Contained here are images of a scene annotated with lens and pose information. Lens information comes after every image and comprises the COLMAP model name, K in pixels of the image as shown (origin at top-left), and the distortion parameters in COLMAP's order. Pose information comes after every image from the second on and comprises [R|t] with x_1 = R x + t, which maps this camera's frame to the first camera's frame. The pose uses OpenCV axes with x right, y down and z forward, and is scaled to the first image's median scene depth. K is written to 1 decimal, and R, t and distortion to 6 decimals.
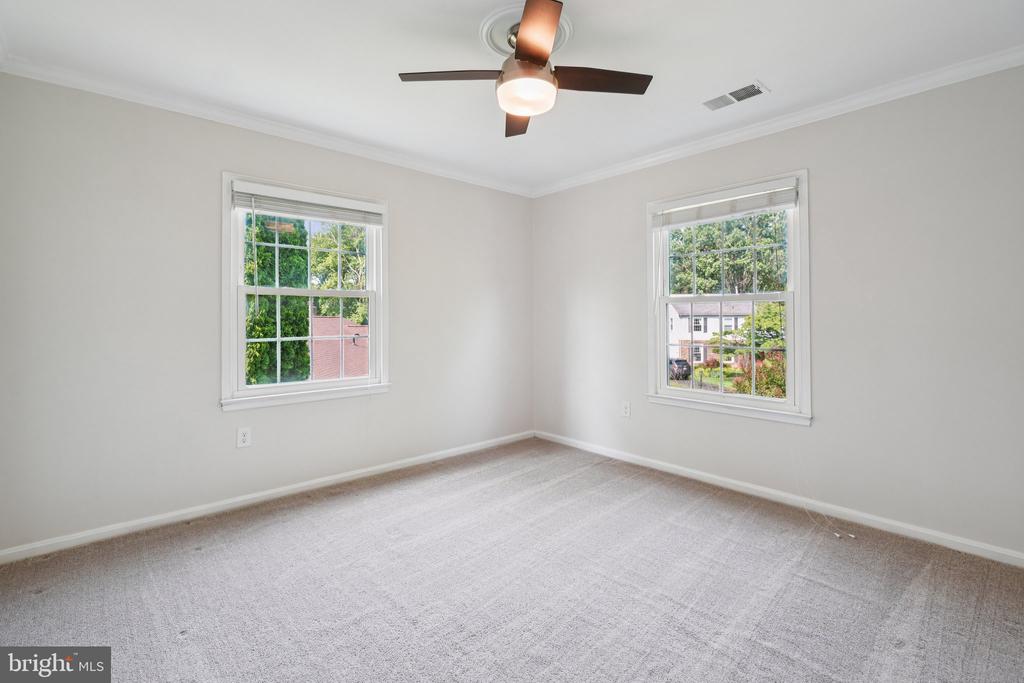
lens RADIAL K [[458.6, 0, 472.2], [0, 458.6, 314.4], [0, 0, 1]] dist [-0.005585, -0.000835]
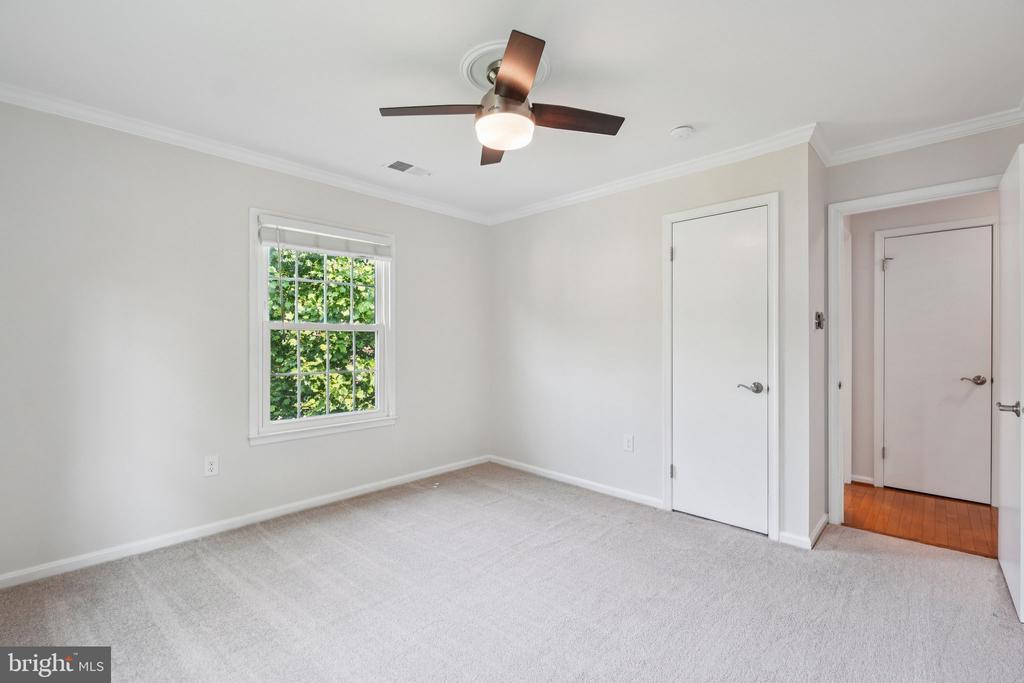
lens RADIAL K [[458.6, 0, 512.8], [0, 458.6, 340.6], [0, 0, 1]] dist [-0.005585, -0.000835]
pose [[-0.140403, 0.014737, 0.989985, -0.562360], [-0.000932, 0.999887, -0.015016, 0.013146], [-0.990094, -0.003031, -0.140374, 0.711857]]
